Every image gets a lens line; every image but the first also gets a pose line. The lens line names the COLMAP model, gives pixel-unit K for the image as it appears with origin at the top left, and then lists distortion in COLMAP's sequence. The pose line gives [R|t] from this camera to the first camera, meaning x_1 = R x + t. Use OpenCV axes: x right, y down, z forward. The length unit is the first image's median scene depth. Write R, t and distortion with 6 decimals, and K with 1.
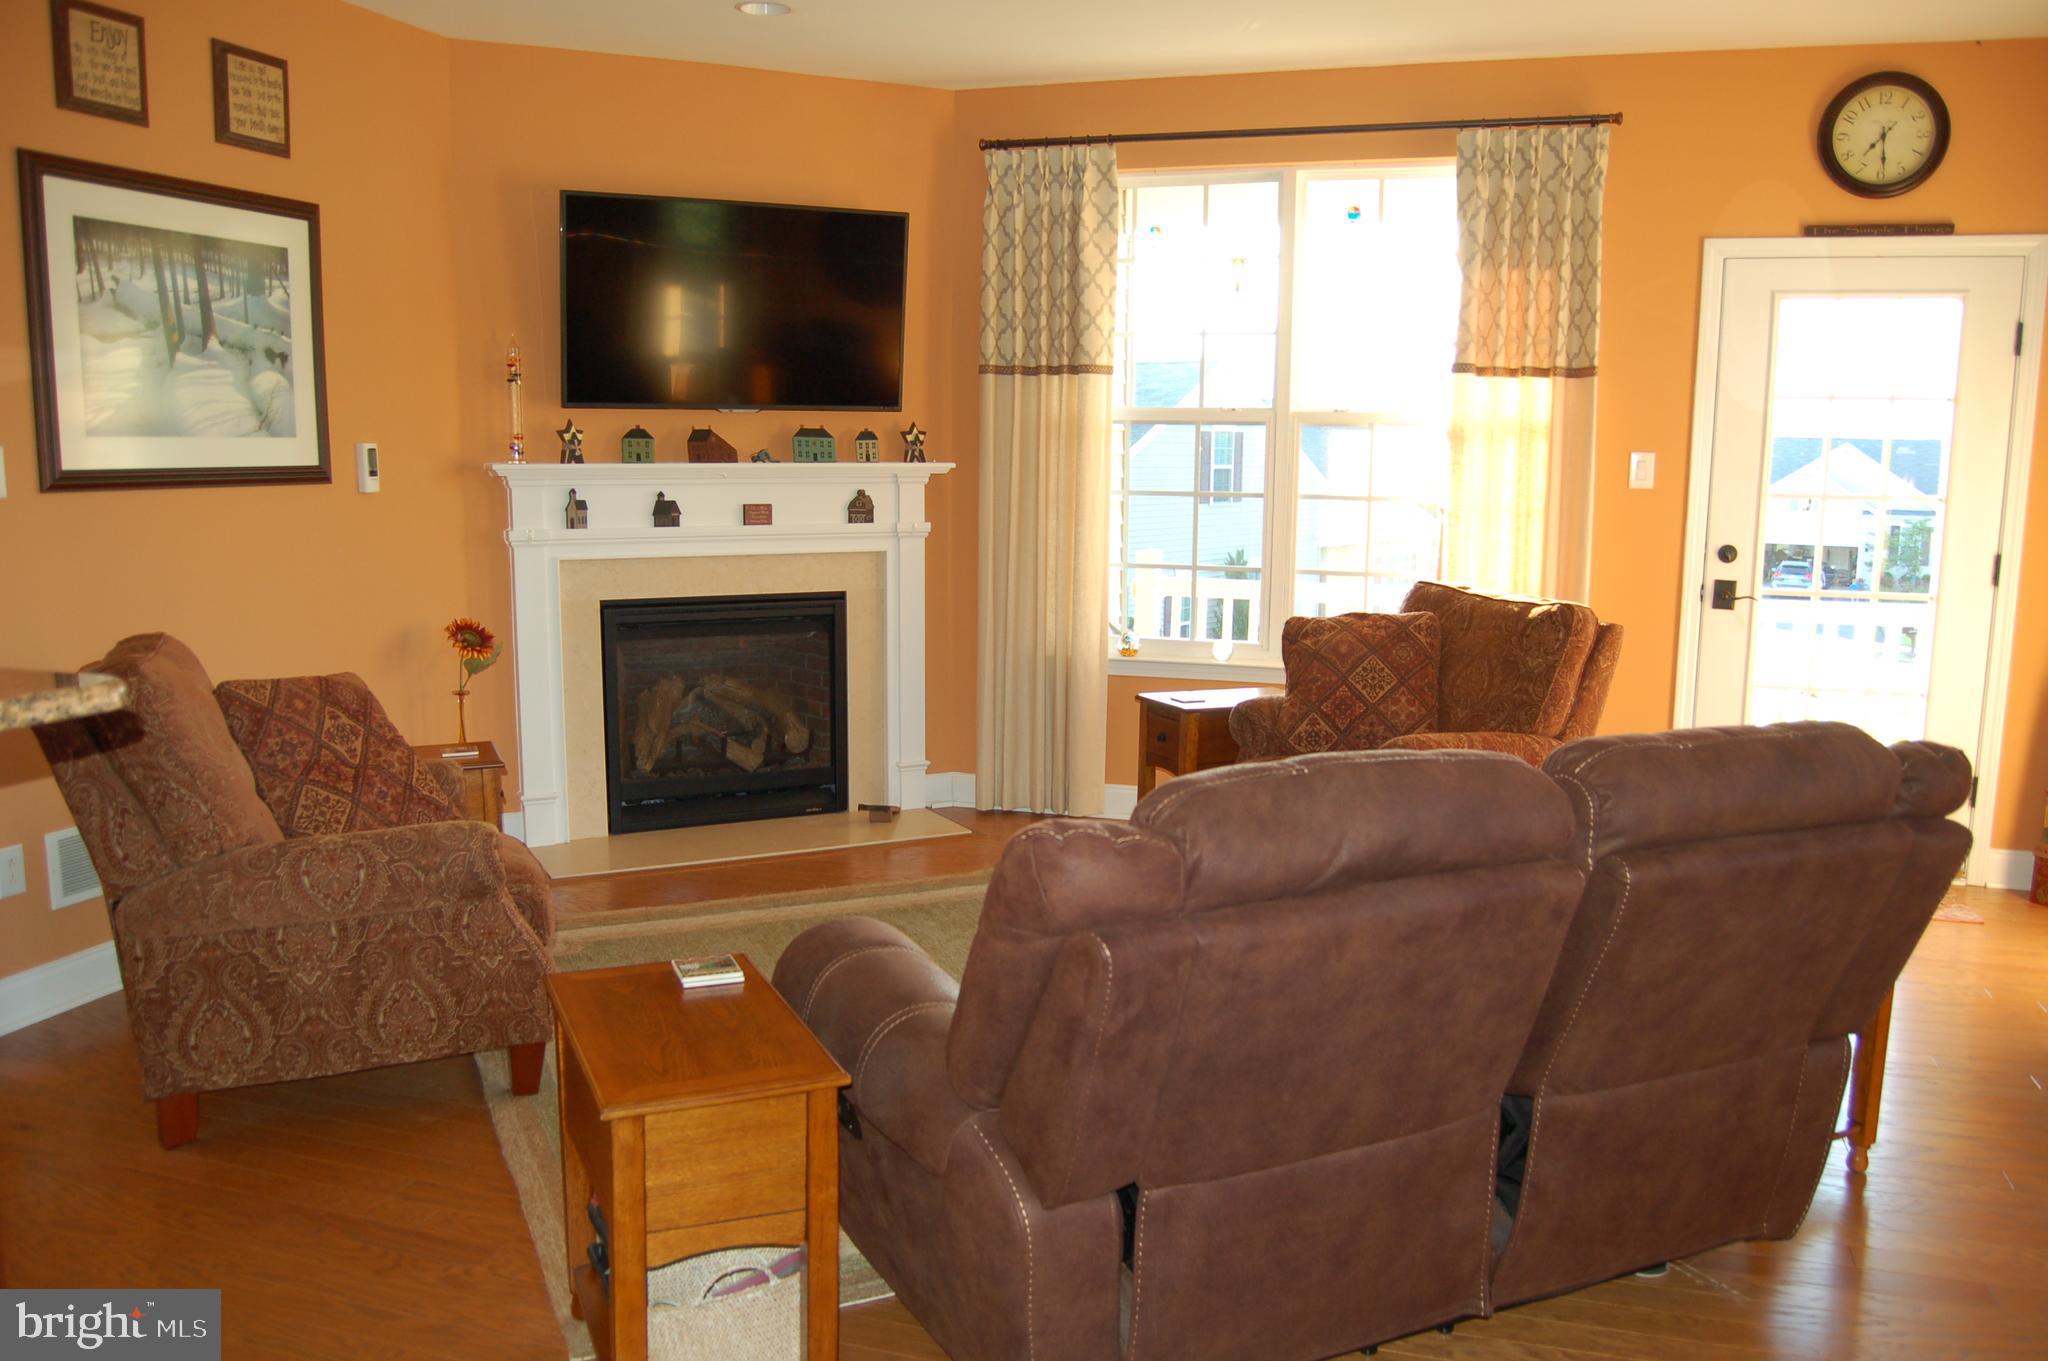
lens RADIAL K [[1599.7, 0, 1026.6], [0, 1599.7, 711.4], [0, 0, 1]] dist [-0.091188, 0.037517]
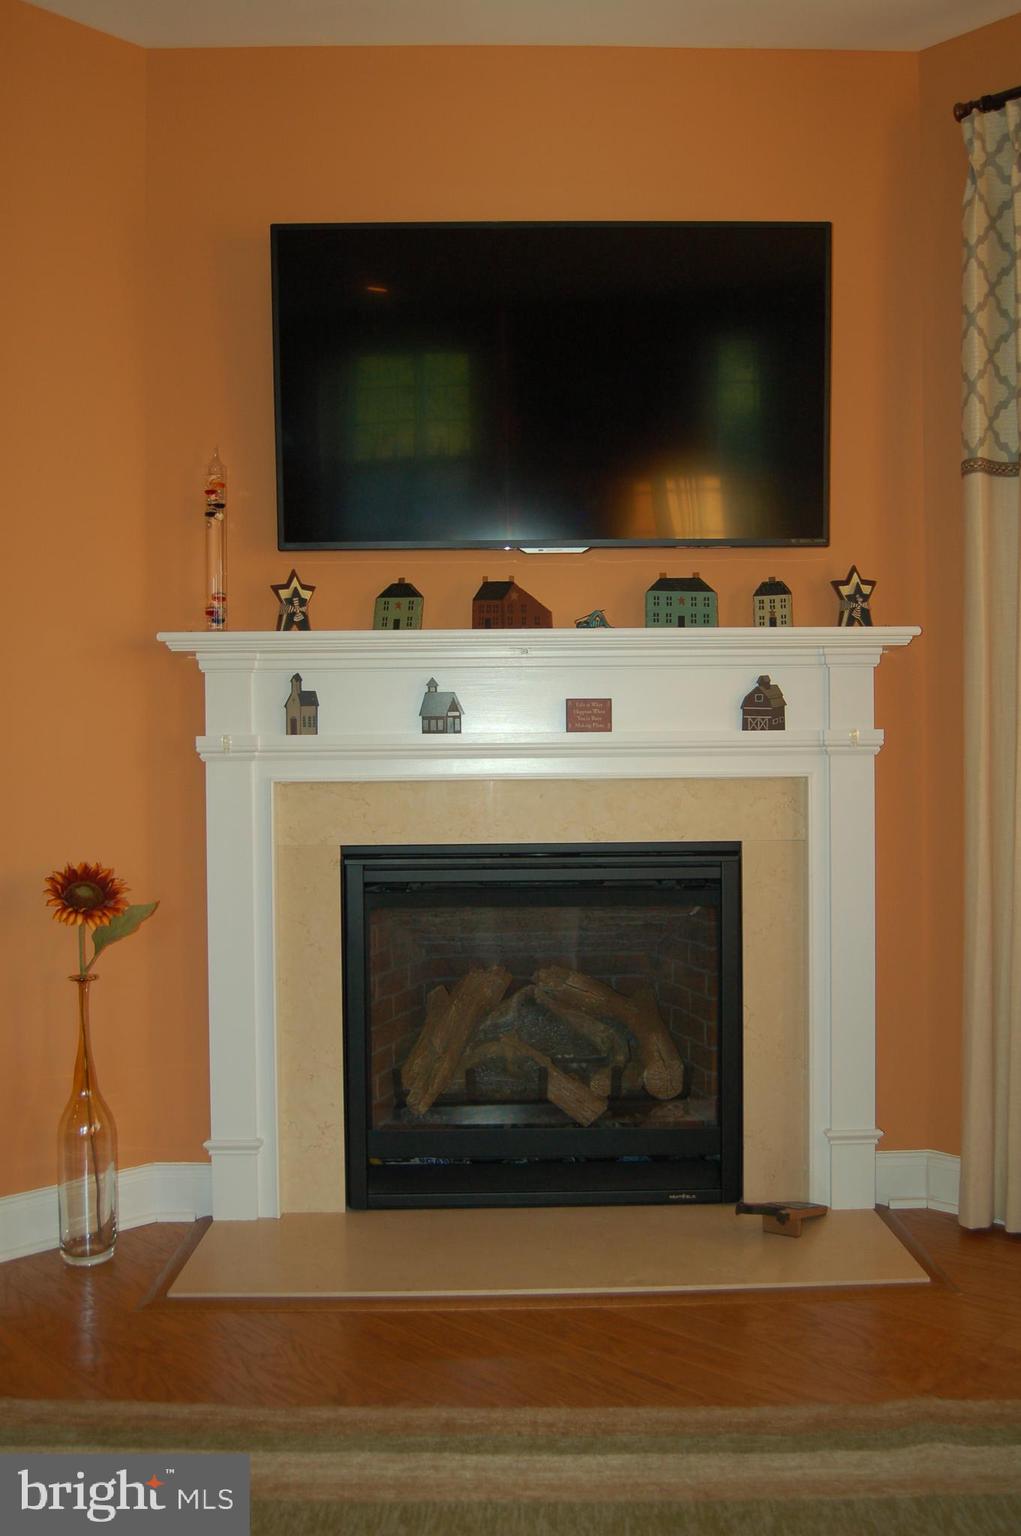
lens RADIAL K [[1420.4, 0, 510.5], [0, 1420.4, 768.0], [0, 0, 1]] dist [-0.072553, 0.003192]
pose [[0.902959, -0.011938, -0.429560, 0.045430], [-0.053605, 0.988677, -0.140156, -0.023861], [0.426369, 0.149581, 0.892096, 0.513117]]
